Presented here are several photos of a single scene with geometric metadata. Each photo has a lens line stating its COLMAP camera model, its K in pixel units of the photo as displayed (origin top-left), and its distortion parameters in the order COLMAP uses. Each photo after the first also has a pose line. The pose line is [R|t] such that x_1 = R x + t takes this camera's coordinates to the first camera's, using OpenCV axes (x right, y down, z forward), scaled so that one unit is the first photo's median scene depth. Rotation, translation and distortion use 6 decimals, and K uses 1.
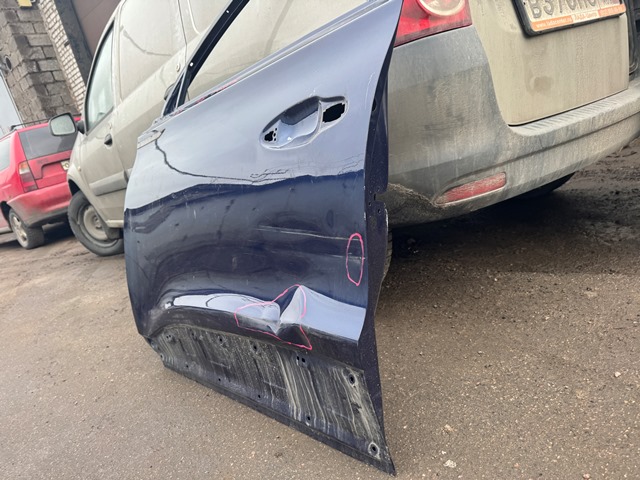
lens RADIAL K [[448.5, 0, 320.0], [0, 448.5, 240.0], [0, 0, 1]] dist [0.013662, -0.023736]
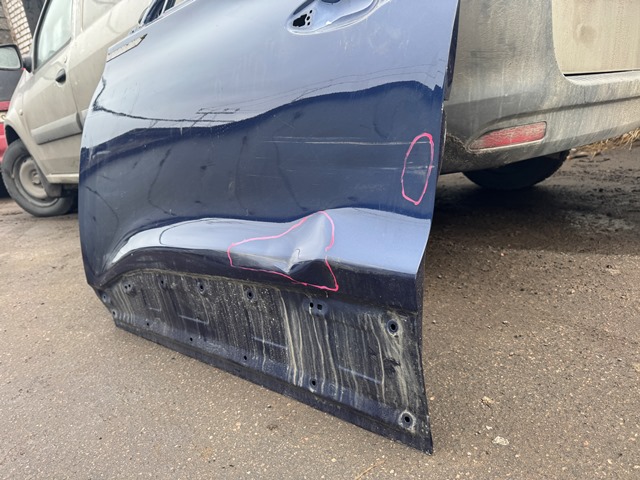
lens RADIAL K [[448.5, 0, 320.0], [0, 448.5, 240.0], [0, 0, 1]] dist [0.013662, -0.023736]
pose [[0.989071, 0.088464, 0.117952, -0.120825], [-0.088604, 0.996059, -0.004069, 0.131791], [-0.117847, -0.006427, 0.993011, 0.184755]]
